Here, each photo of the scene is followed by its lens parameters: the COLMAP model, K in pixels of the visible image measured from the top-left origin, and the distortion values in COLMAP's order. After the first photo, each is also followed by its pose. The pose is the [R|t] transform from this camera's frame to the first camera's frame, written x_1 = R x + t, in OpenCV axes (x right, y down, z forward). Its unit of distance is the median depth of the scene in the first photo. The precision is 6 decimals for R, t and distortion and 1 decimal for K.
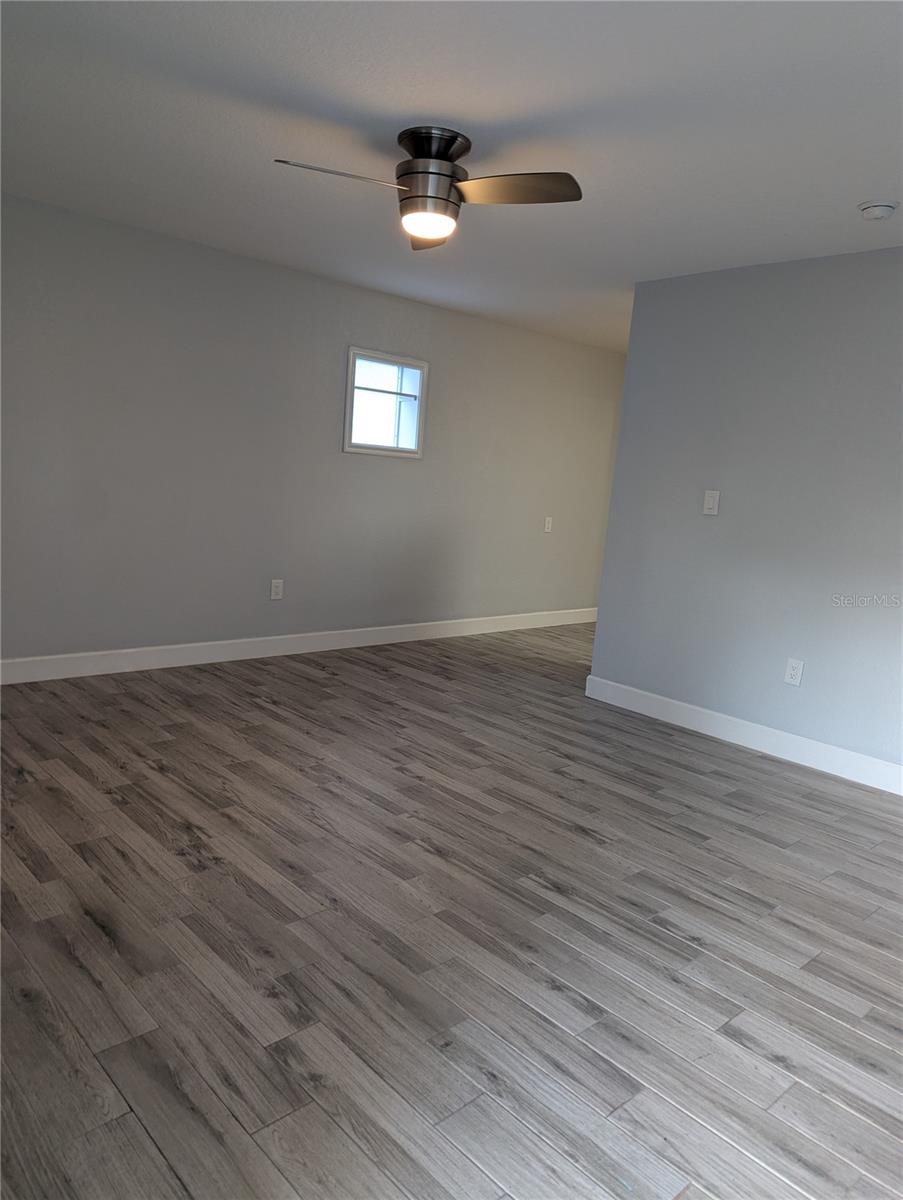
lens RADIAL K [[840.0, 0, 440.2], [0, 840.0, 593.9], [0, 0, 1]] dist [0.063189, -0.059328]
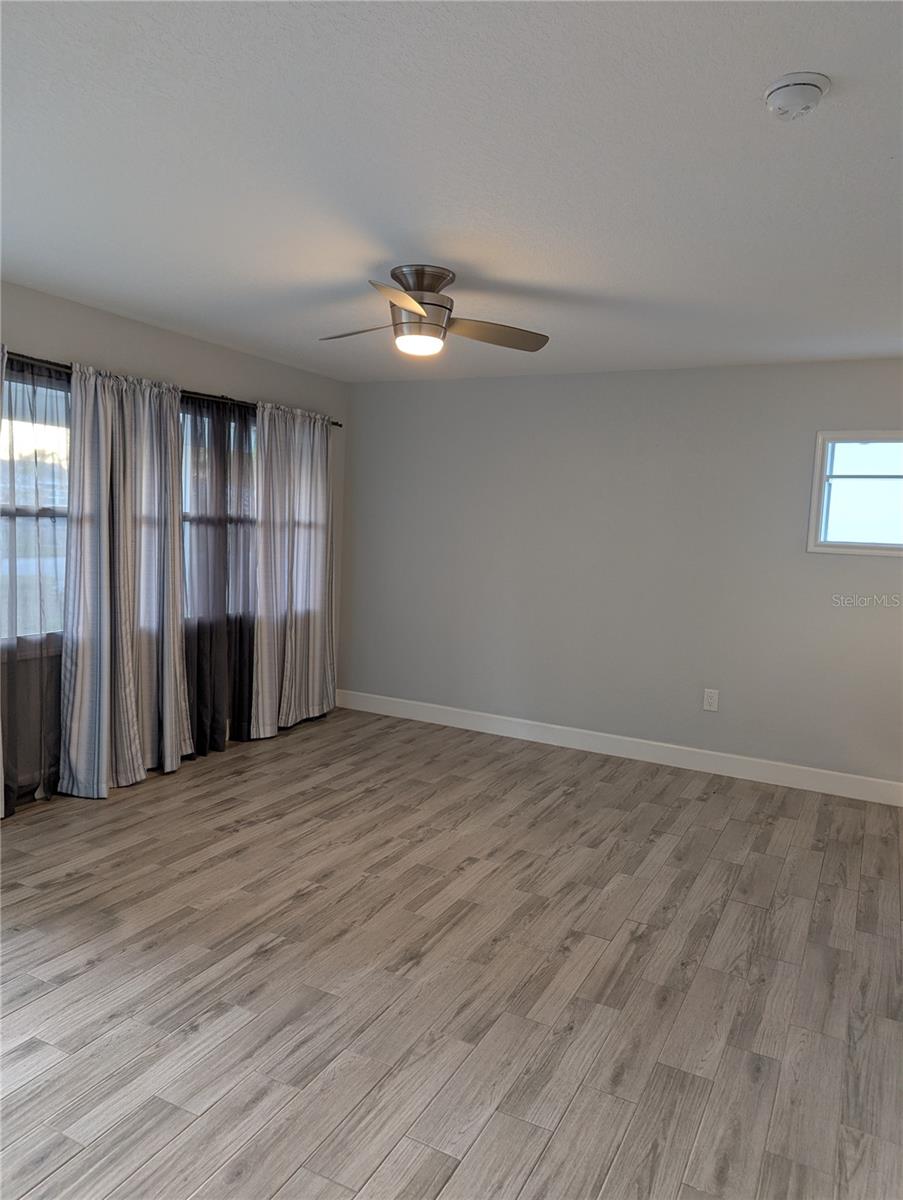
lens RADIAL K [[840.0, 0, 440.2], [0, 840.0, 593.9], [0, 0, 1]] dist [0.063189, -0.059328]
pose [[0.339278, 0.018314, -0.940508, 0.869533], [-0.158318, 0.986661, -0.037899, -0.057603], [0.927268, 0.161757, 0.337652, 0.574001]]
